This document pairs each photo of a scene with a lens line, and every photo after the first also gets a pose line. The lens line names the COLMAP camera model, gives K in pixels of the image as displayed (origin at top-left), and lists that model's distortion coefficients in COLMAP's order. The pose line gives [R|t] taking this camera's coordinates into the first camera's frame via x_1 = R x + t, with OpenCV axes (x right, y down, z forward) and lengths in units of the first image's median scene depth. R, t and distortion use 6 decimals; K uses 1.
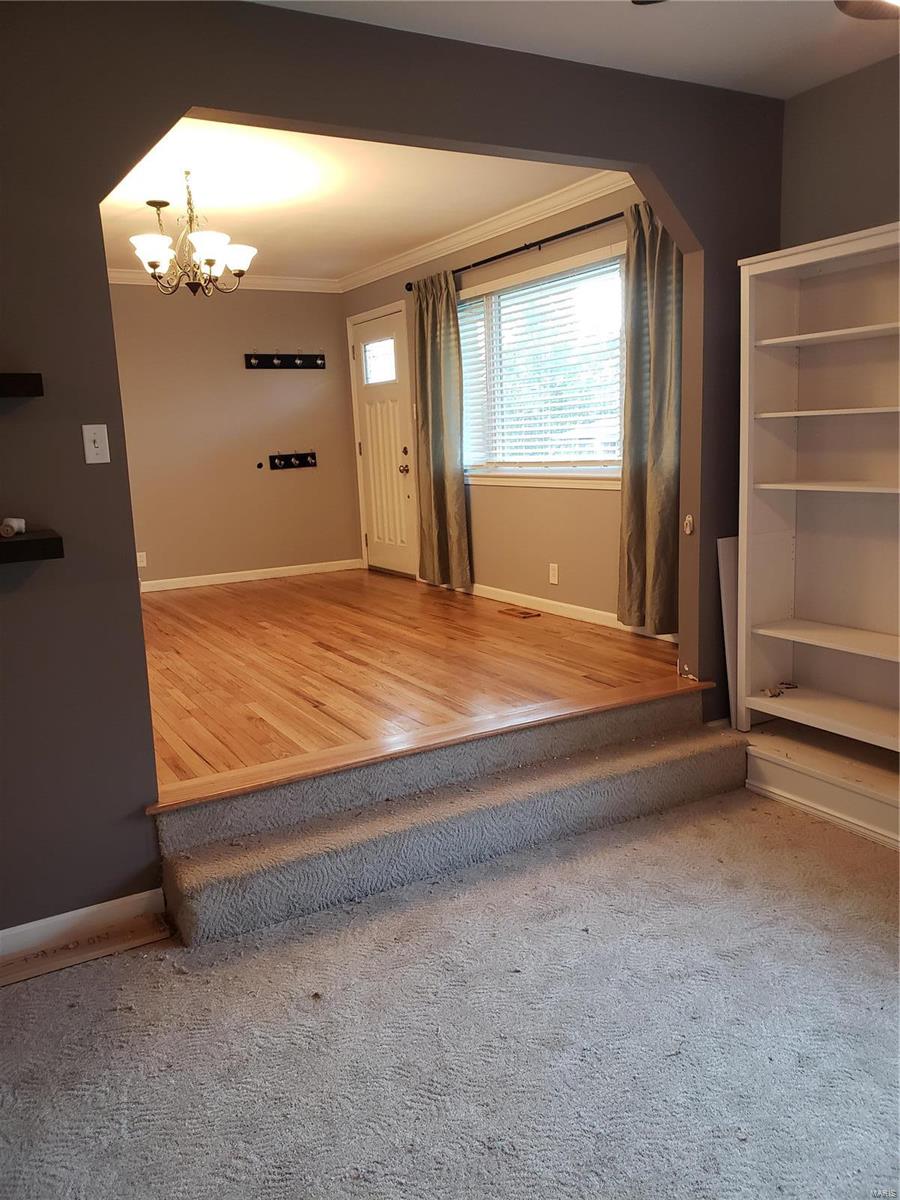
lens RADIAL K [[930.7, 0, 450.0], [0, 930.7, 600.0], [0, 0, 1]] dist [0.073956, -0.113443]
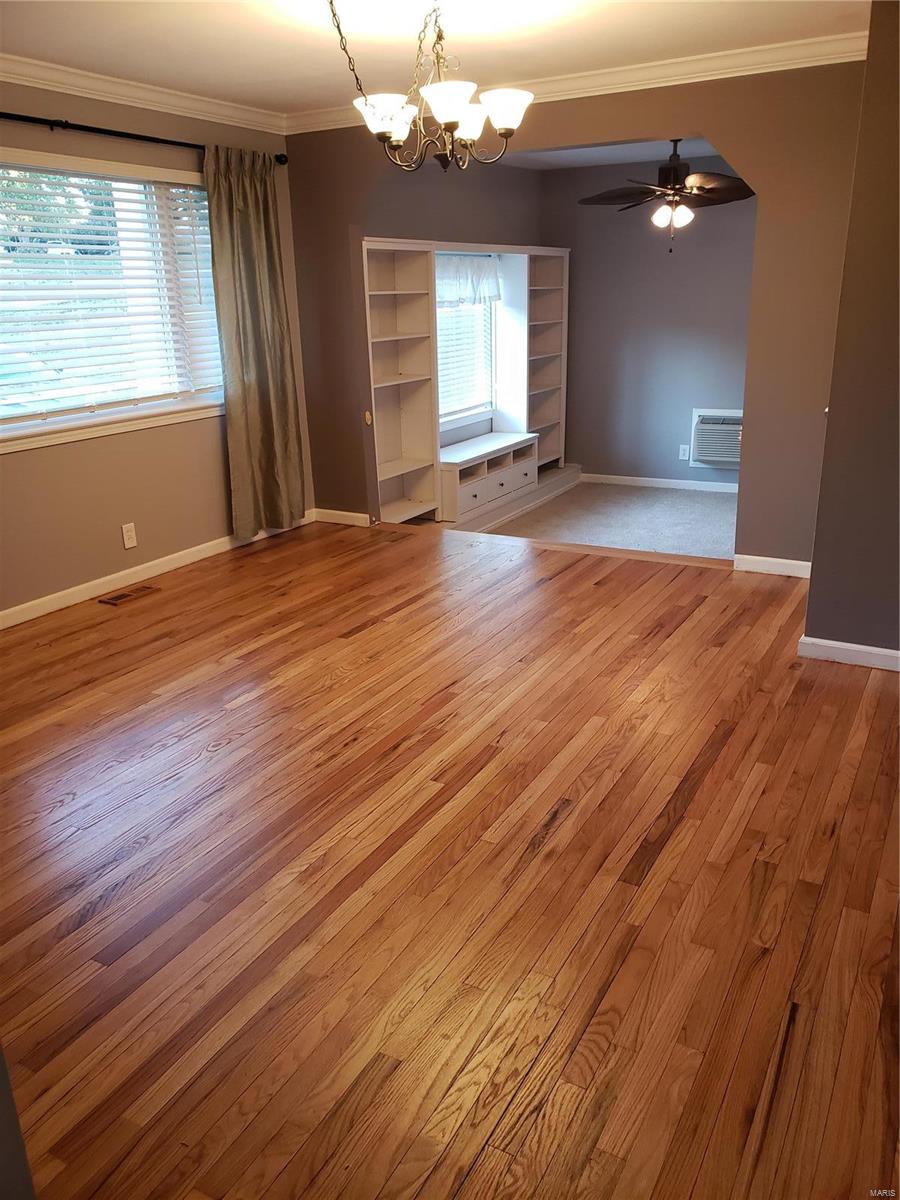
lens RADIAL K [[936.7, 0, 455.7], [0, 936.7, 602.0], [0, 0, 1]] dist [0.020320, 0.003895]
pose [[-0.509117, -0.218764, 0.832431, -1.088506], [0.196422, 0.912106, 0.359835, -0.316234], [-0.837984, 0.346706, -0.421399, 1.600526]]
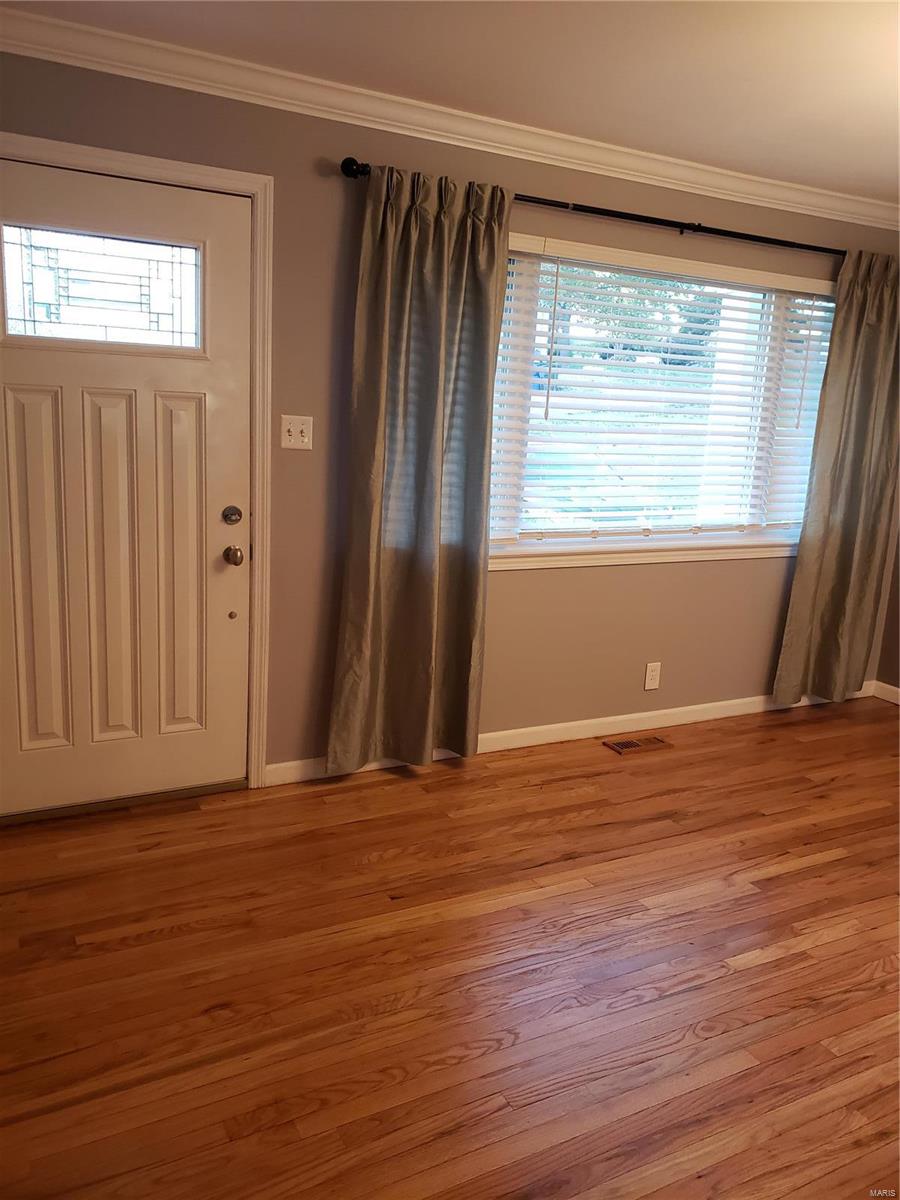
lens RADIAL K [[936.7, 0, 455.7], [0, 936.7, 602.0], [0, 0, 1]] dist [0.020320, 0.003895]
pose [[0.027920, -0.175754, 0.984038, -0.876956], [0.115576, 0.978387, 0.171465, -0.329151], [-0.992906, 0.108944, 0.047630, 1.574263]]
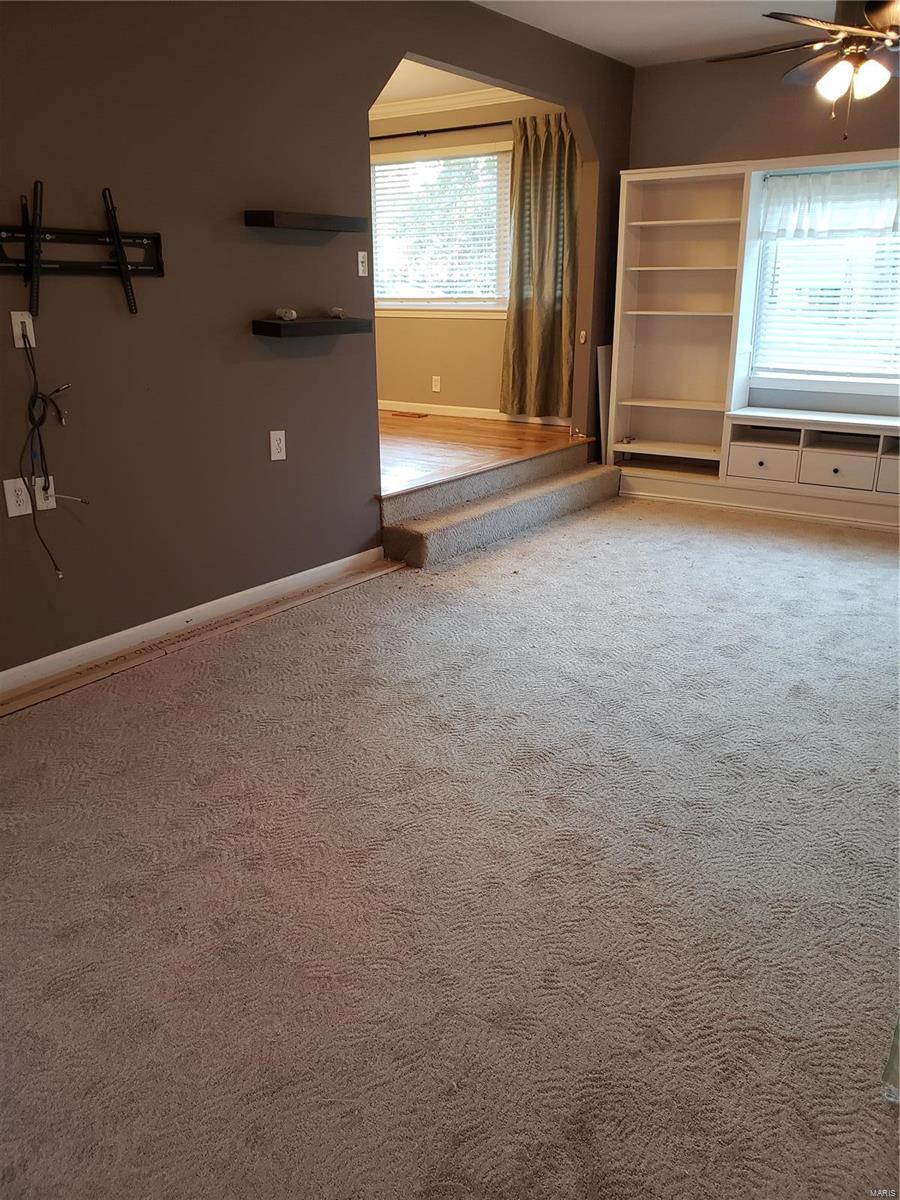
lens RADIAL K [[946.1, 0, 464.9], [0, 946.1, 595.6], [0, 0, 1]] dist [0.032931, 0.003443]
pose [[0.899426, -0.098269, 0.425883, -0.675138], [0.043169, 0.989606, 0.137176, 0.127941], [-0.434936, -0.104995, 0.894319, -0.429743]]
